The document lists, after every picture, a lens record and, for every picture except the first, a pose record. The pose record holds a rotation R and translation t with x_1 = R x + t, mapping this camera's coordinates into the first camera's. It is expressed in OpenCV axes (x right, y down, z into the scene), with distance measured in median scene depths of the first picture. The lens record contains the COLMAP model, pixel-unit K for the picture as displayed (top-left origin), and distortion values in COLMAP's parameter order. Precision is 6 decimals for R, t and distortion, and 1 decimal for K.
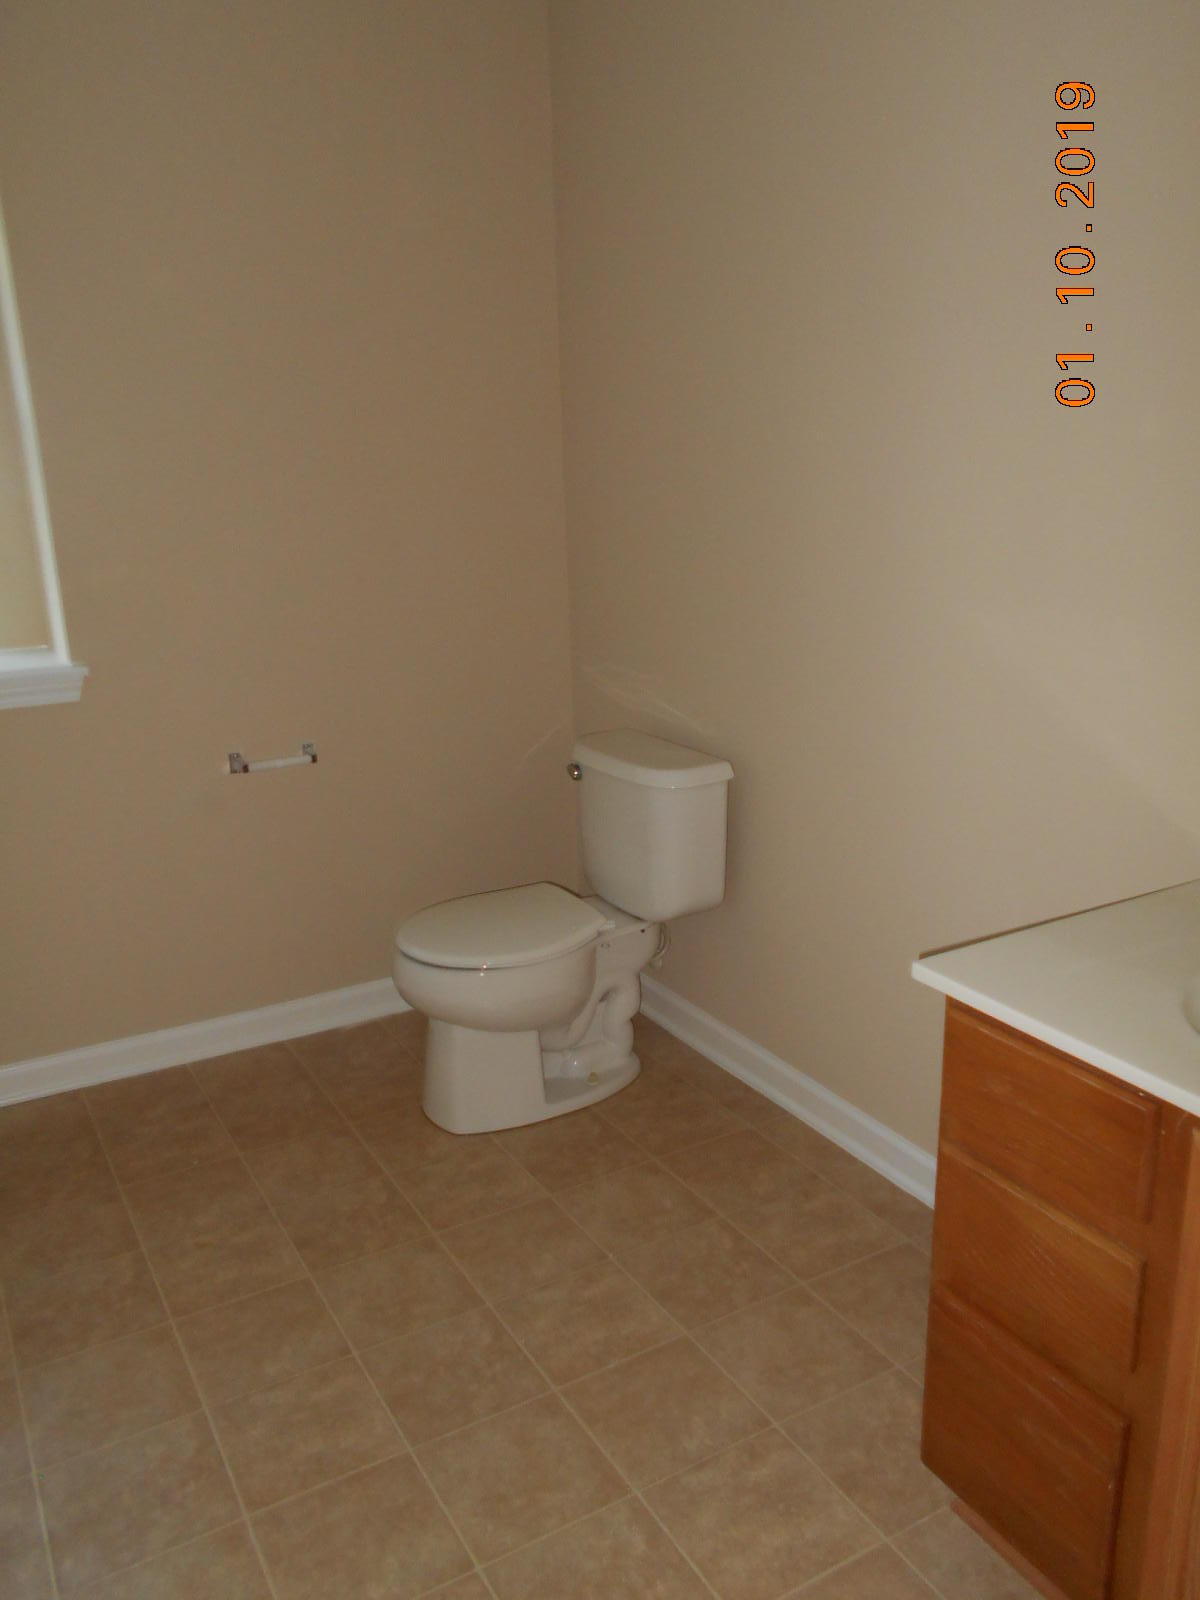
lens RADIAL K [[1276.4, 0, 600.0], [0, 1276.4, 800.0], [0, 0, 1]] dist [-0.120627, 0.108100]
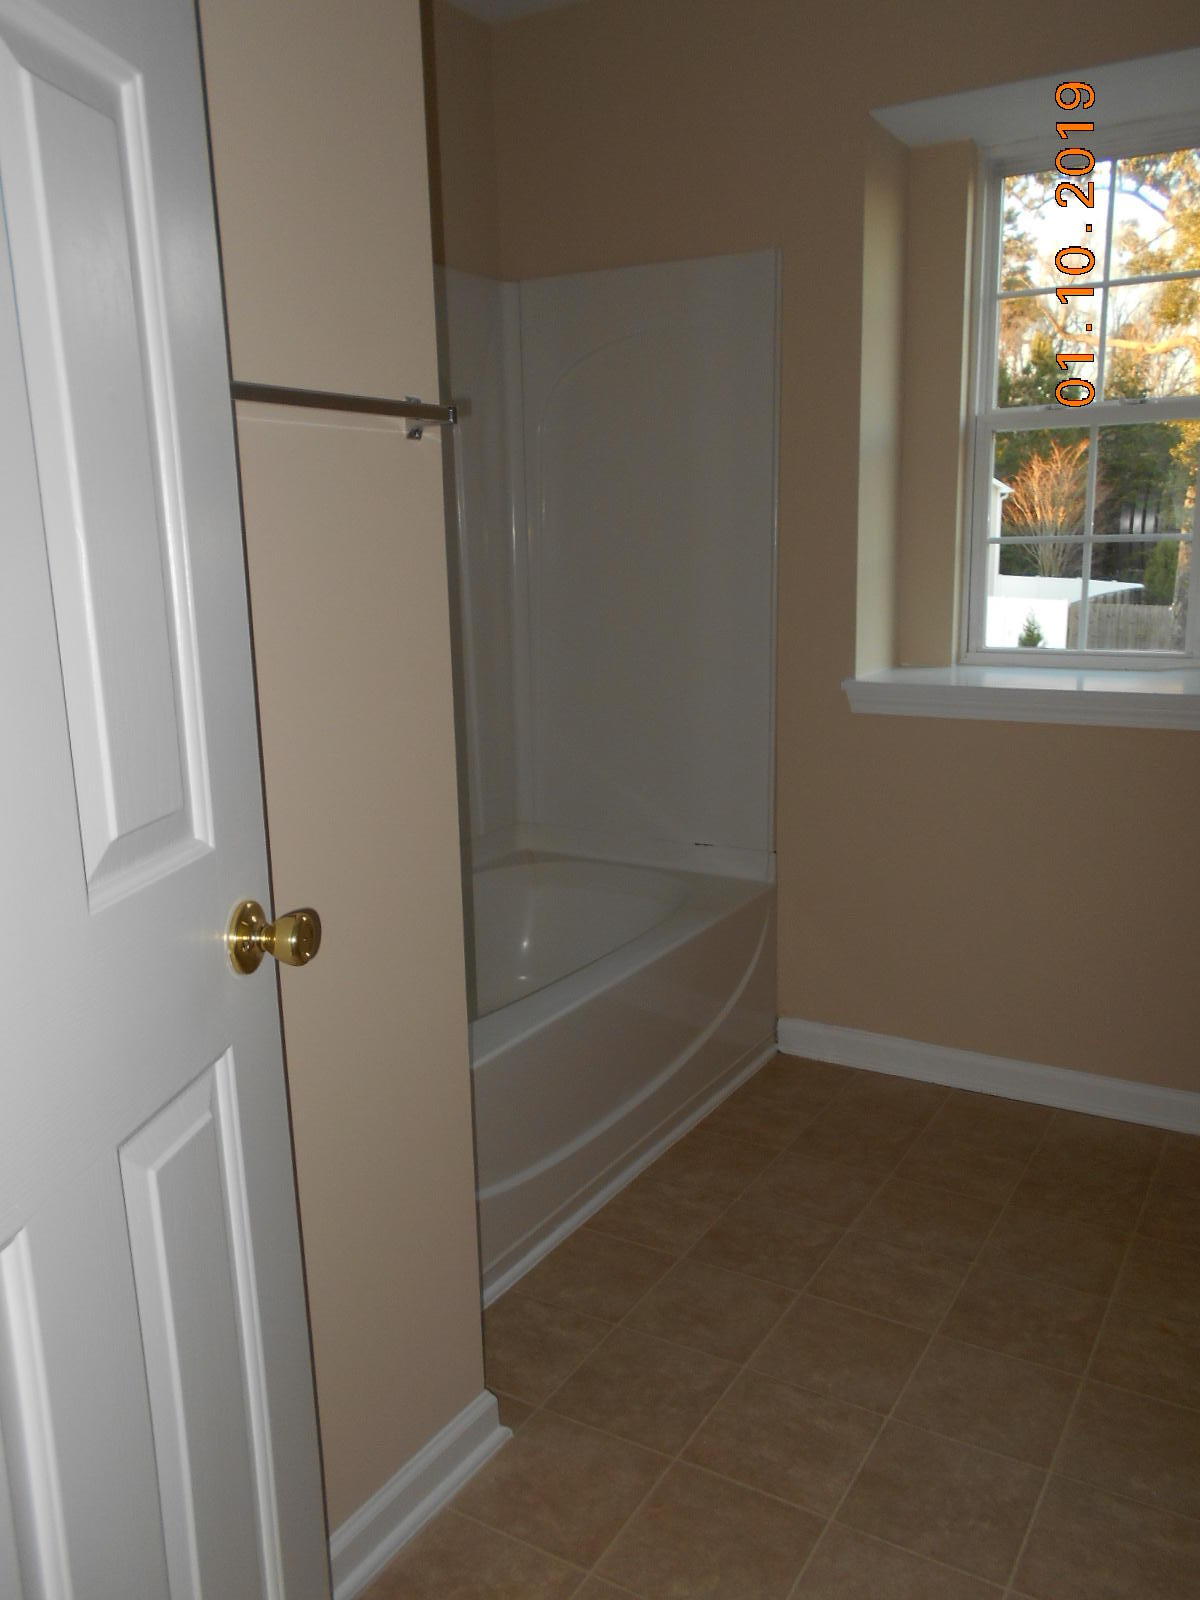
lens RADIAL K [[1282.7, 0, 600.7], [0, 1282.7, 822.5], [0, 0, 1]] dist [-0.001307, 0.004751]
pose [[0.482593, 0.216720, -0.848609, 0.342568], [-0.214106, 0.968698, 0.125630, -0.061503], [0.849272, 0.121064, 0.513888, 0.191825]]
